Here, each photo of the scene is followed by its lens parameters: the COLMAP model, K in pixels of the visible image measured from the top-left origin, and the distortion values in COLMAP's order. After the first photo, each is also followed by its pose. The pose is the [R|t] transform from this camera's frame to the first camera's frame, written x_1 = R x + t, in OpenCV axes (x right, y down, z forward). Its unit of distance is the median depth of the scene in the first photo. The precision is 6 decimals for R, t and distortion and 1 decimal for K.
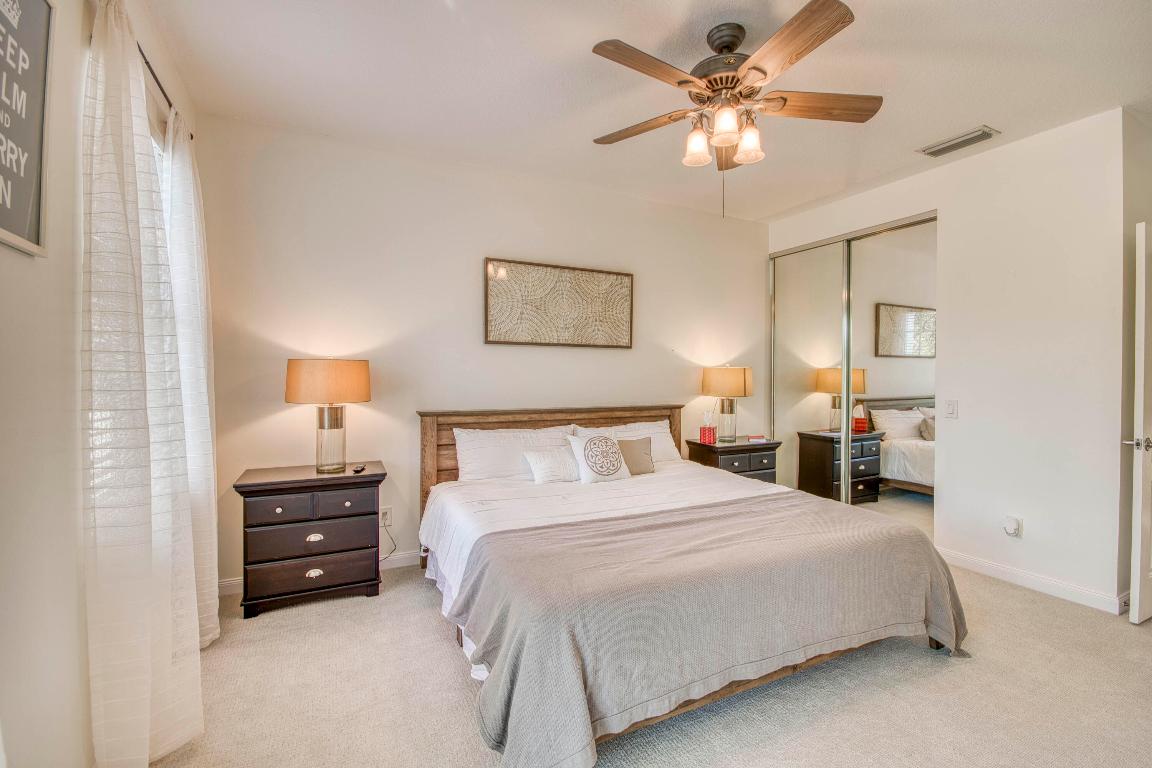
lens RADIAL K [[518.5, 0, 607.9], [0, 518.5, 380.8], [0, 0, 1]] dist [-0.000352, 0.000009]
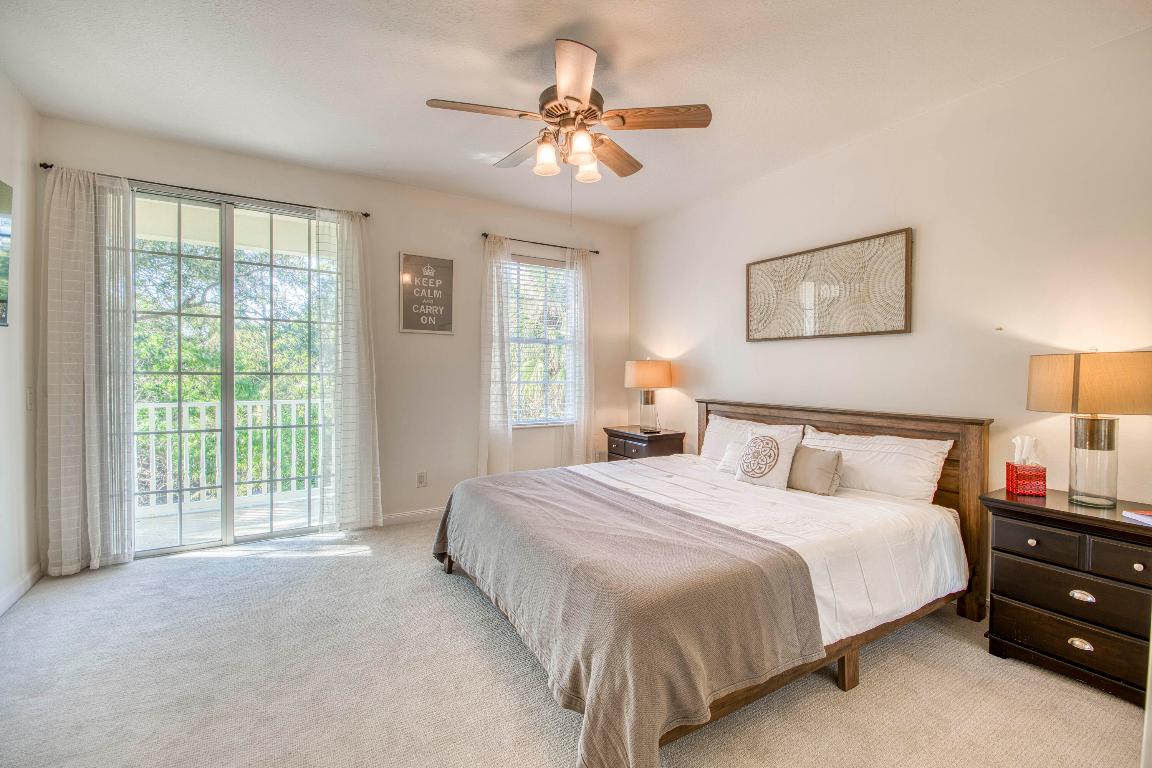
lens RADIAL K [[518.5, 0, 607.9], [0, 518.5, 380.8], [0, 0, 1]] dist [-0.000352, 0.000009]
pose [[0.062536, 0.008357, -0.998008, 0.839446], [-0.024812, 0.999669, 0.006816, 0.010530], [0.997734, 0.024336, 0.062723, 0.637315]]
